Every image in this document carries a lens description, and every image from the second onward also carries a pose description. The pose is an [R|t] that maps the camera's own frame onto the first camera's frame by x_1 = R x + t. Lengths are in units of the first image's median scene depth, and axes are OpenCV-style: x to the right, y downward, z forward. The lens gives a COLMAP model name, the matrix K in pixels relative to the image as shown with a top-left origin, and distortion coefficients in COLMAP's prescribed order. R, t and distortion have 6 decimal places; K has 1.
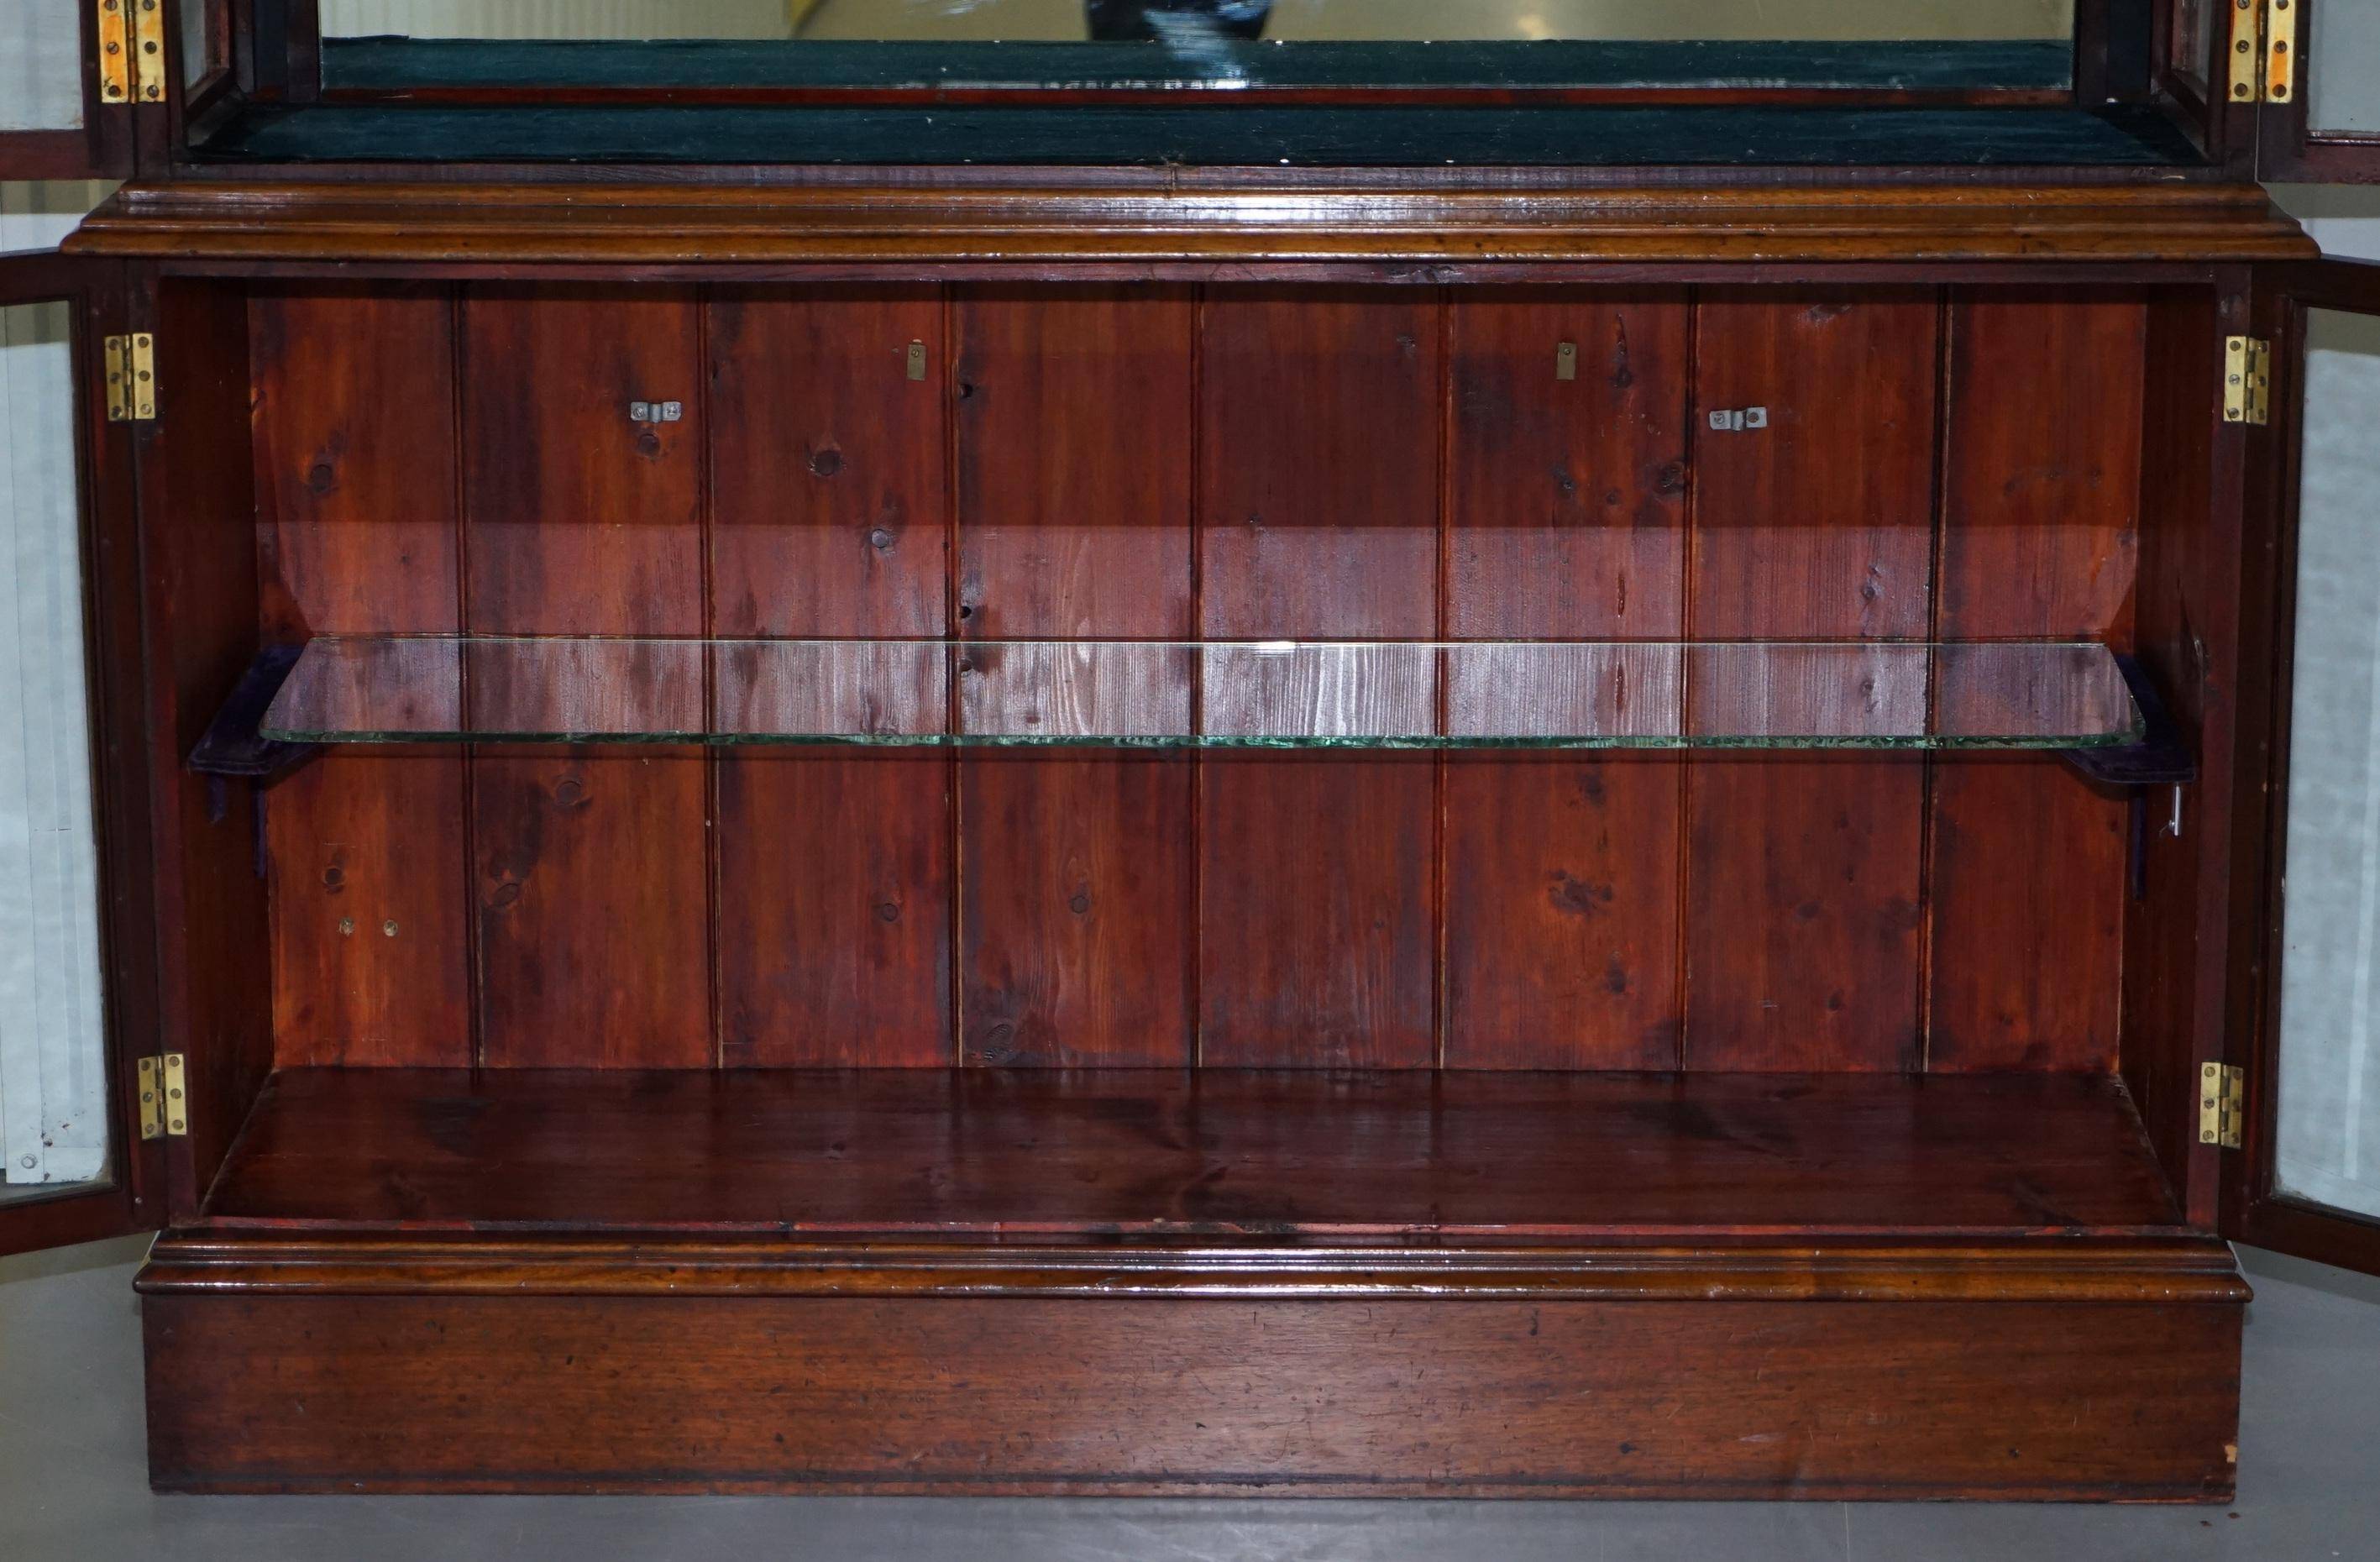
lens RADIAL K [[6833.2, 0, 1188.9], [0, 6833.2, 778.5], [0, 0, 1]] dist [-0.031722, 0.000000]
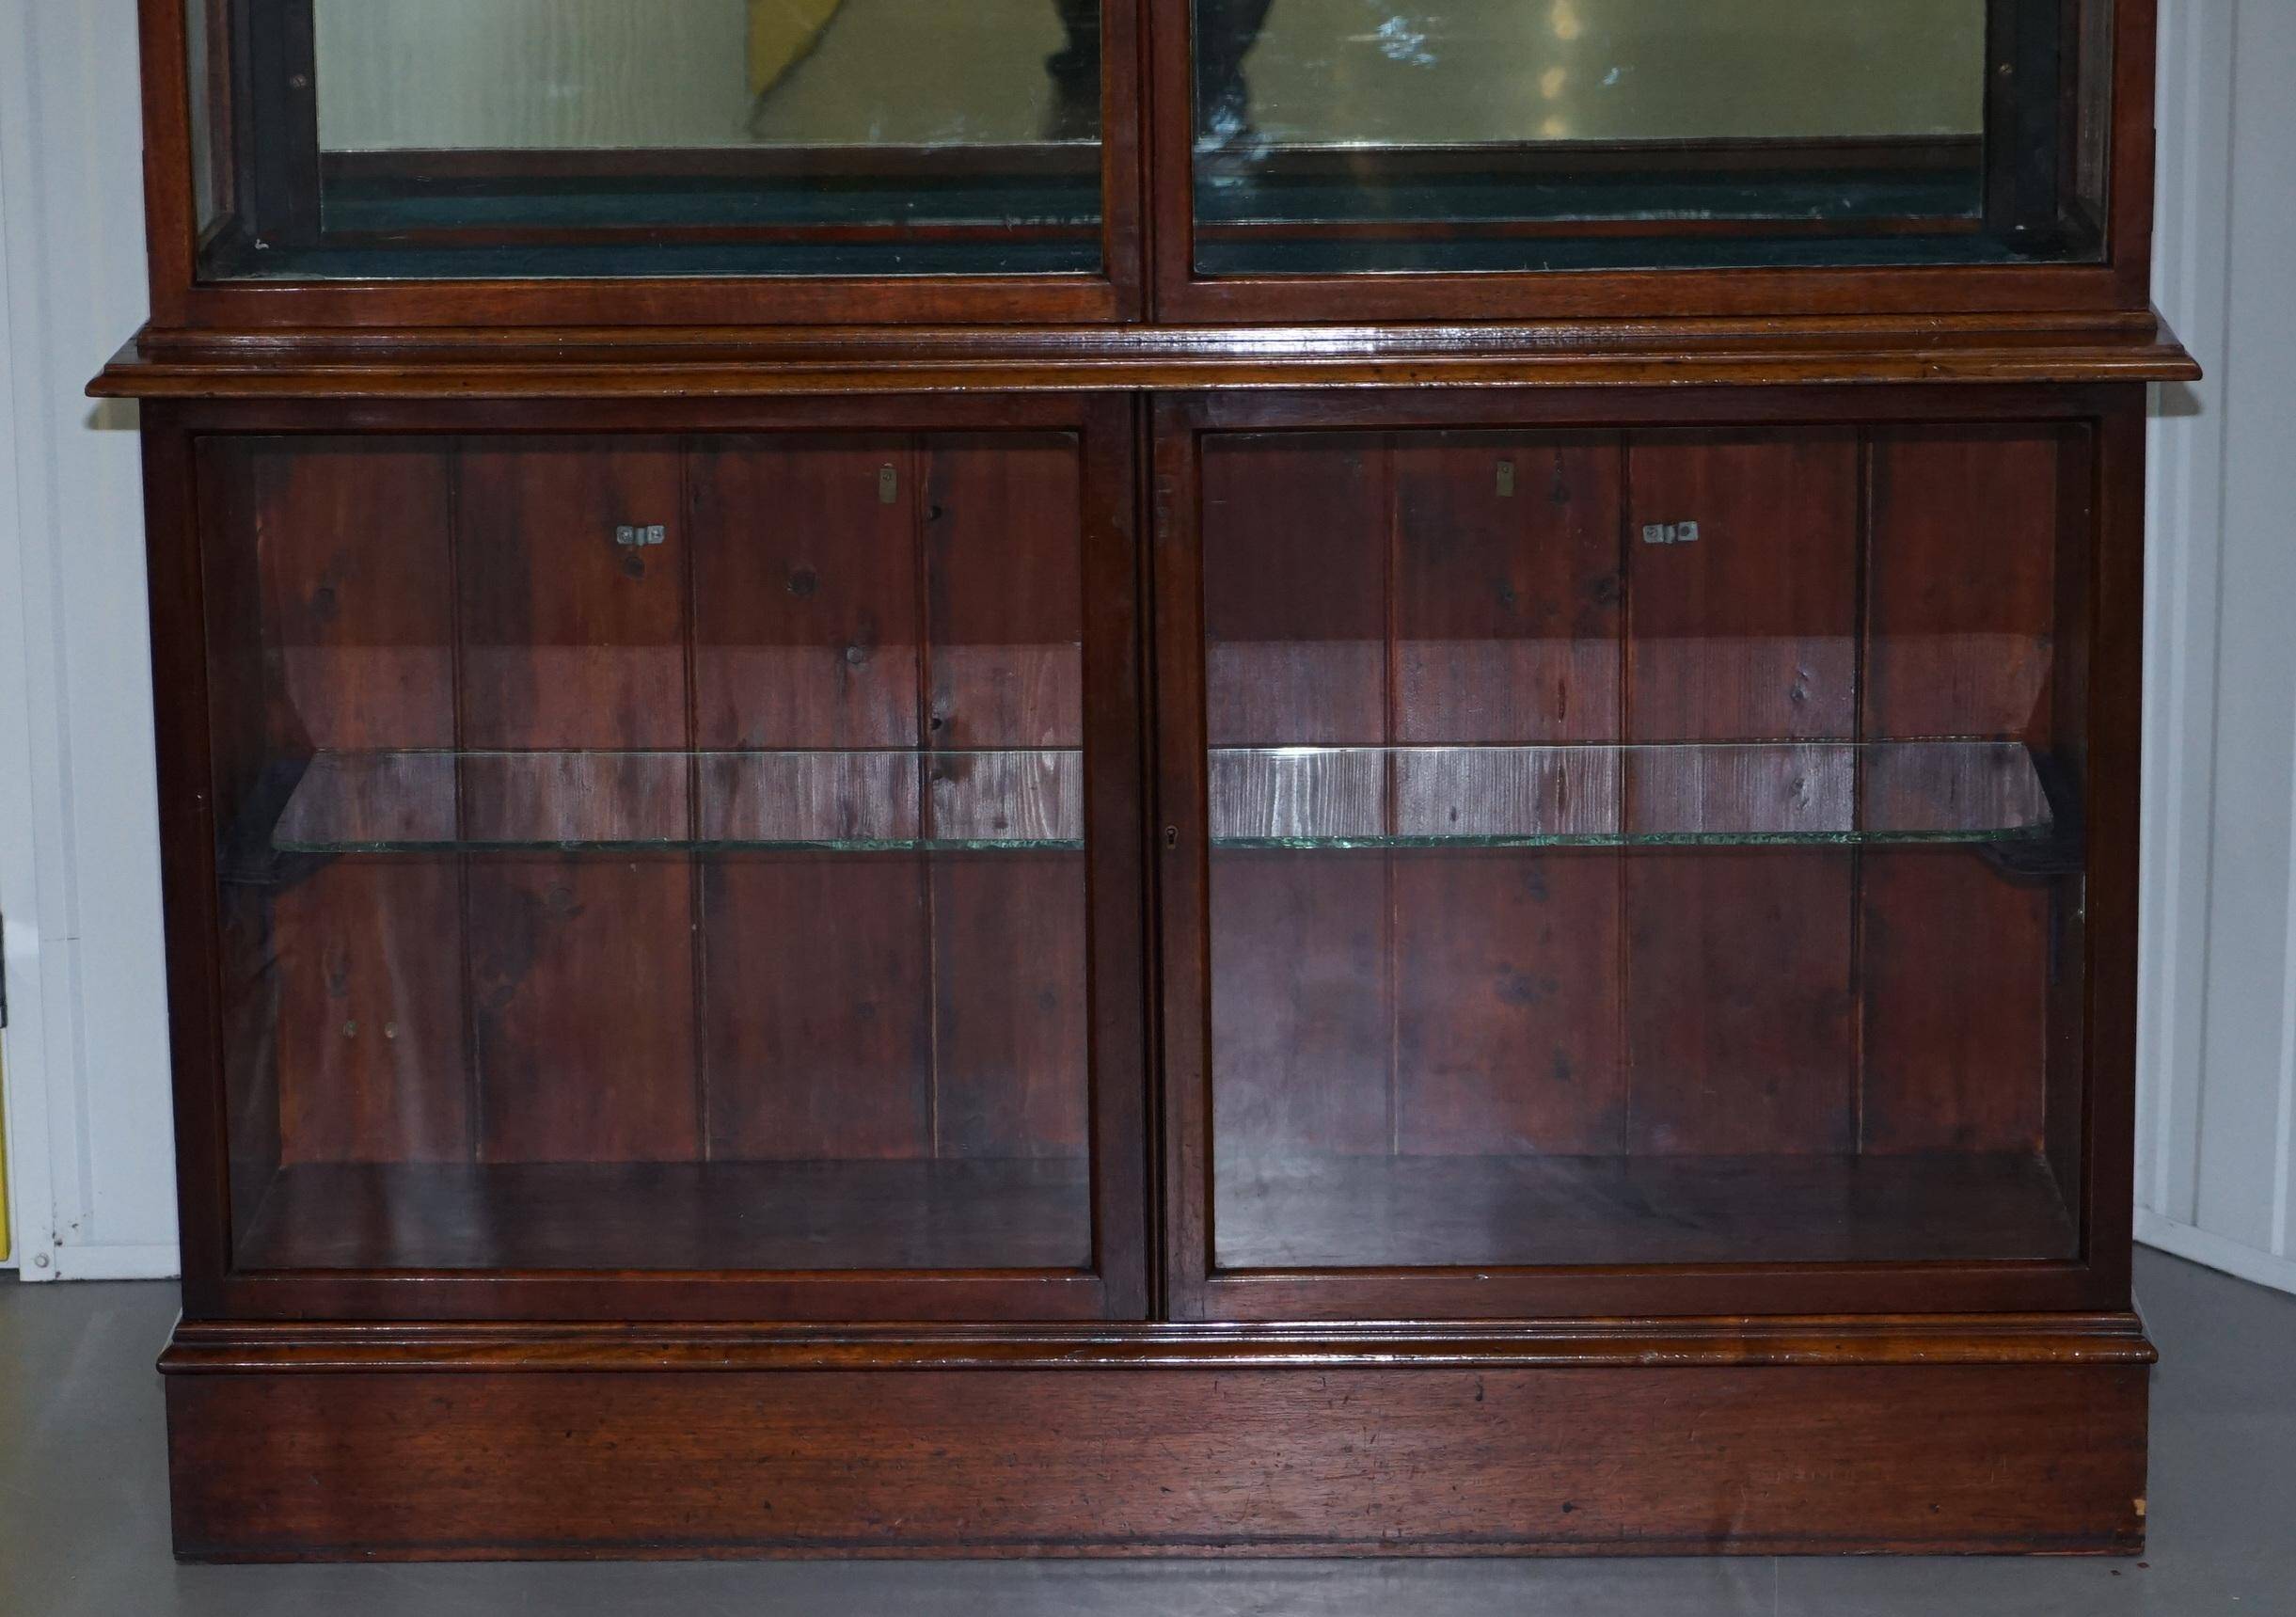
lens RADIAL K [[7802.1, 0, 1143.3], [0, 7802.1, 814.9], [0, 0, 1]] dist [-0.048948, 0.000000]
pose [[0.999924, -0.009647, -0.007628, 0.008335], [0.009556, 0.999884, -0.011859, 0.004425], [0.007741, 0.011785, 0.999901, -0.206025]]
